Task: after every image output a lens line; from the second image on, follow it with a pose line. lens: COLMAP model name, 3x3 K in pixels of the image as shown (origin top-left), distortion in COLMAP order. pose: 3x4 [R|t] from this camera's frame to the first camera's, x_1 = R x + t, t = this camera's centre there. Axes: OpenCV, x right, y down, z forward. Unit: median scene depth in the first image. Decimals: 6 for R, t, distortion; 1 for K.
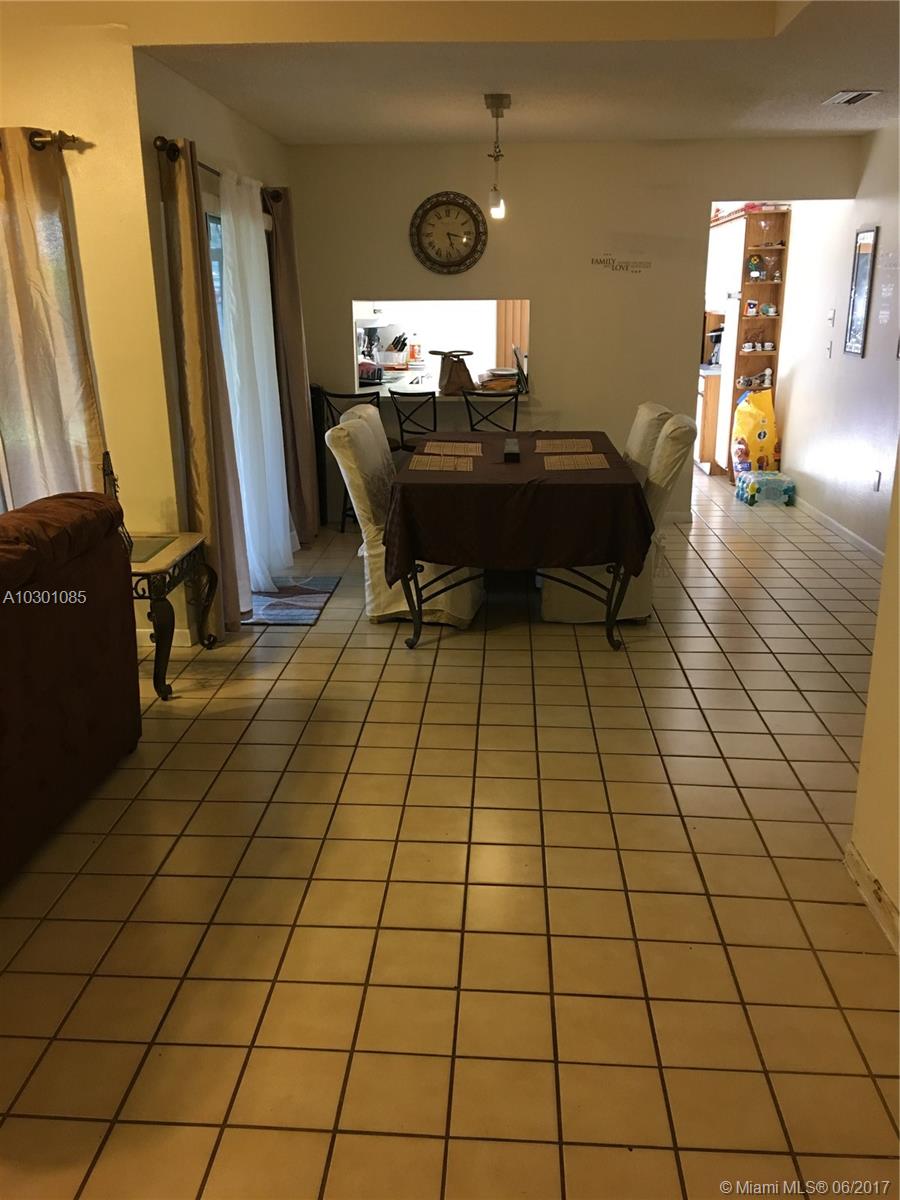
lens RADIAL K [[999.8, 0, 466.9], [0, 999.8, 590.6], [0, 0, 1]] dist [0.103724, -0.173148]
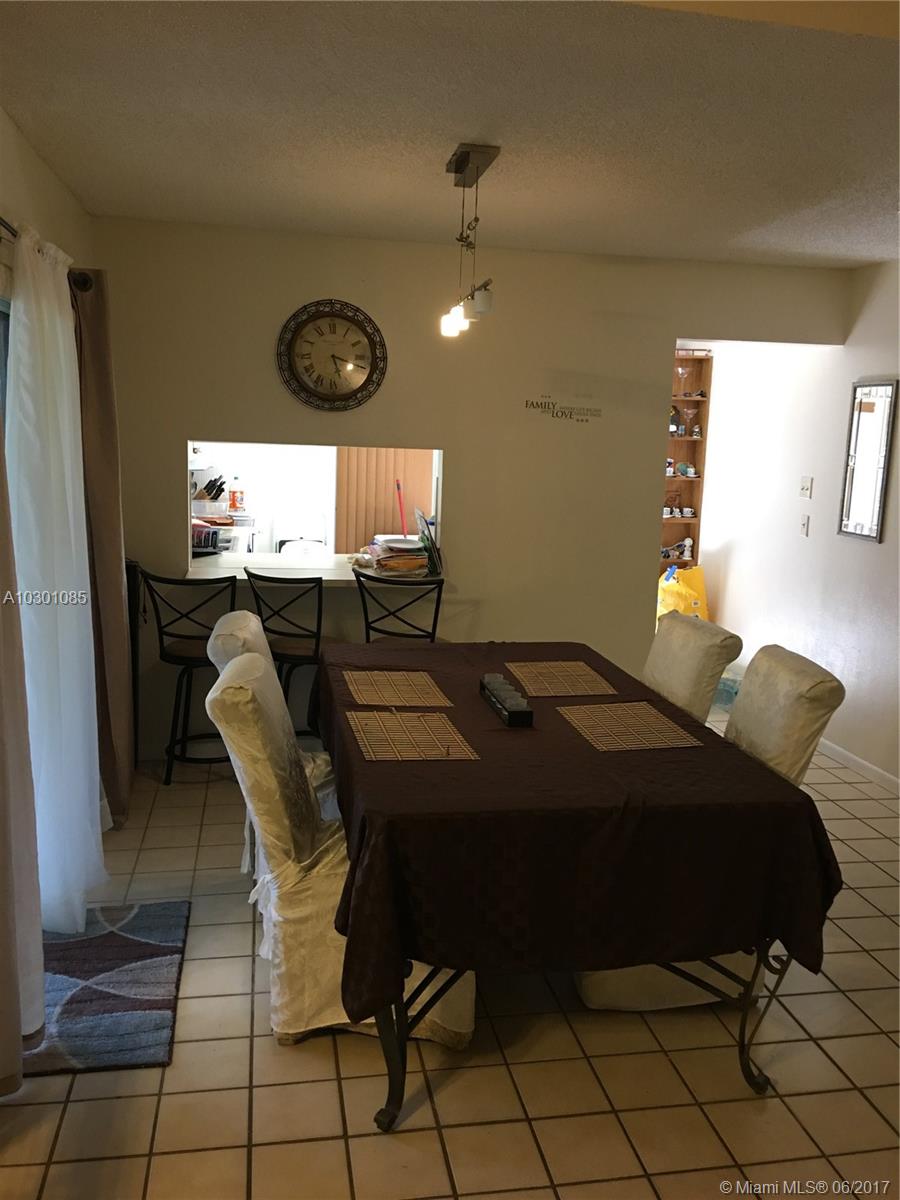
lens RADIAL K [[999.8, 0, 466.9], [0, 999.8, 590.6], [0, 0, 1]] dist [0.103724, -0.173148]
pose [[0.971482, 0.005922, 0.237039, -0.093525], [0.023841, 0.992182, -0.122498, -0.099847], [-0.235911, 0.124656, 0.963746, 0.313481]]
